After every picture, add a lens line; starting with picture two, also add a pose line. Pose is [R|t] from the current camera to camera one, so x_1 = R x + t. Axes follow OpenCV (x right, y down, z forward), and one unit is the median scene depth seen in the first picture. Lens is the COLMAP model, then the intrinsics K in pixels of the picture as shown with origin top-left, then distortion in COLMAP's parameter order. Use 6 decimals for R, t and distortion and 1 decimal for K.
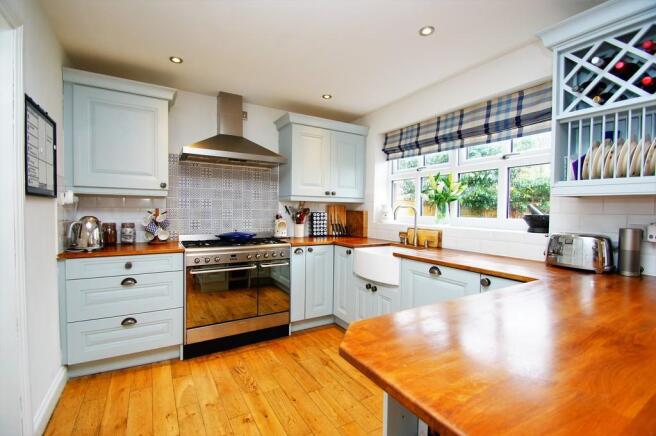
lens RADIAL K [[287.3, 0, 325.7], [0, 287.3, 218.2], [0, 0, 1]] dist [0.002821, -0.014848]
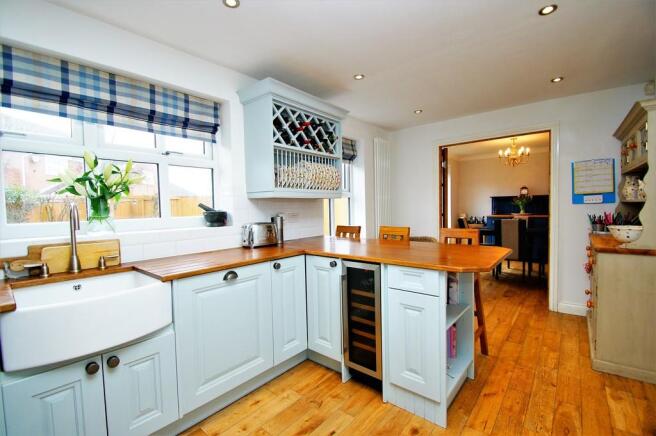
lens RADIAL K [[287.3, 0, 325.7], [0, 287.3, 218.2], [0, 0, 1]] dist [0.002821, -0.014848]
pose [[-0.322299, -0.040526, 0.945770, -0.428281], [0.044647, 0.997321, 0.057950, -0.027231], [-0.945584, 0.060904, -0.319626, 0.769011]]
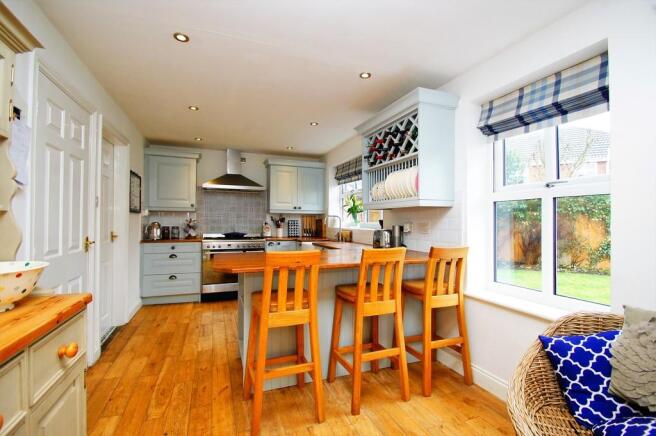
lens RADIAL K [[287.3, 0, 325.7], [0, 287.3, 218.2], [0, 0, 1]] dist [0.002821, -0.014848]
pose [[0.986141, -0.007168, -0.165752, 0.551340], [0.000500, 0.999190, -0.040237, 0.039526], [0.165906, 0.039597, 0.985346, -0.631057]]
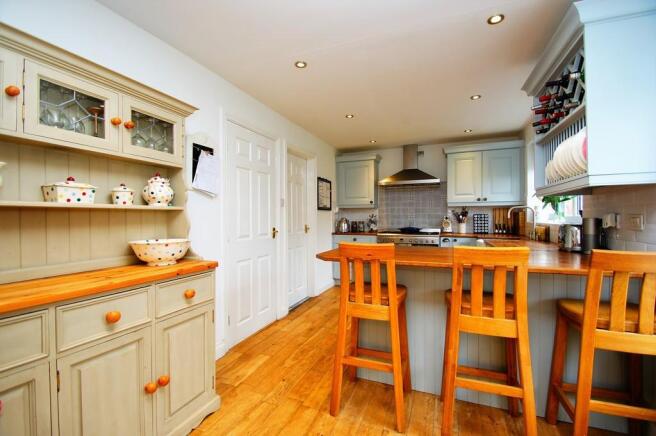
lens RADIAL K [[287.3, 0, 325.7], [0, 287.3, 218.2], [0, 0, 1]] dist [0.002821, -0.014848]
pose [[0.600229, -0.013792, -0.799709, 0.833476], [-0.009108, 0.999669, -0.024076, 0.048208], [0.799776, 0.021735, 0.599905, -0.453075]]
